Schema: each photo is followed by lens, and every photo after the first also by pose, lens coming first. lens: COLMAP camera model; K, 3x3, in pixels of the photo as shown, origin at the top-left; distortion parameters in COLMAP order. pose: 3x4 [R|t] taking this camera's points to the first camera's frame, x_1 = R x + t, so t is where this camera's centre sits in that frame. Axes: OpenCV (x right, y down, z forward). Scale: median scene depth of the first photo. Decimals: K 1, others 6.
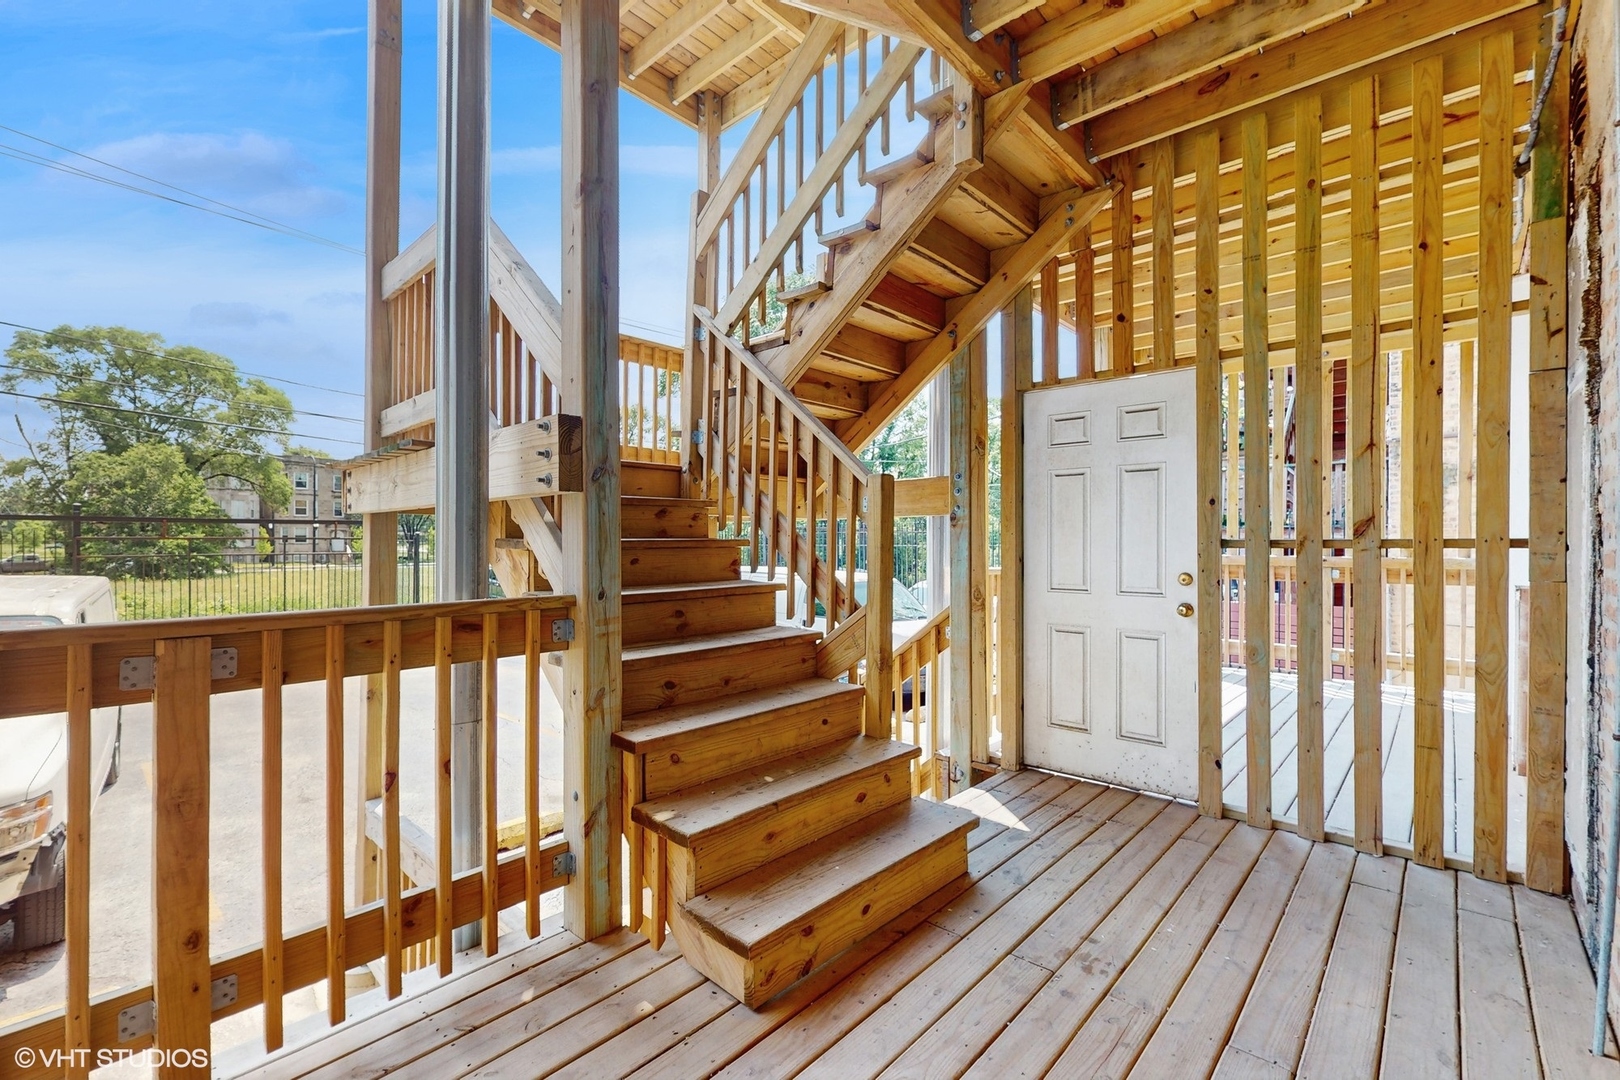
lens RADIAL K [[686.5, 0, 812.1], [0, 686.5, 543.8], [0, 0, 1]] dist [-0.016499, 0.000398]
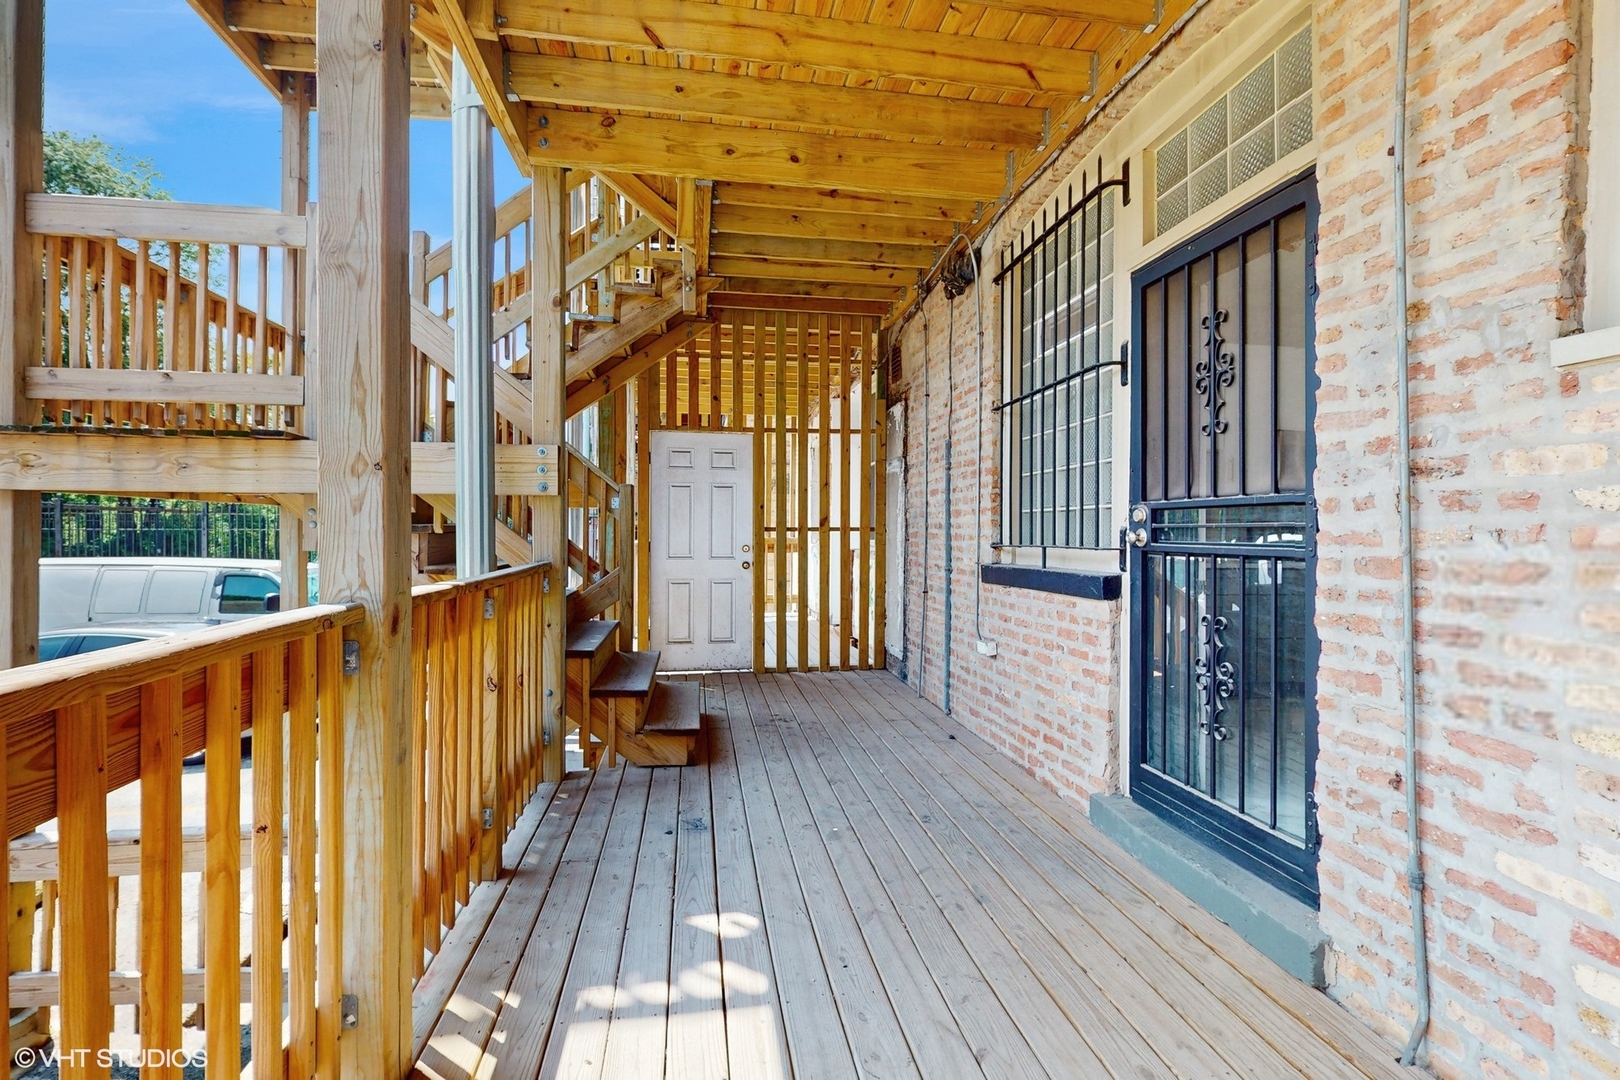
lens RADIAL K [[686.5, 0, 808.2], [0, 686.5, 530.1], [0, 0, 1]] dist [-0.016499, 0.000398]
pose [[0.622921, 0.002886, 0.782279, -0.763159], [-0.005442, 0.999985, 0.000644, 0.000286], [-0.782266, -0.004658, 0.622927, -0.267578]]
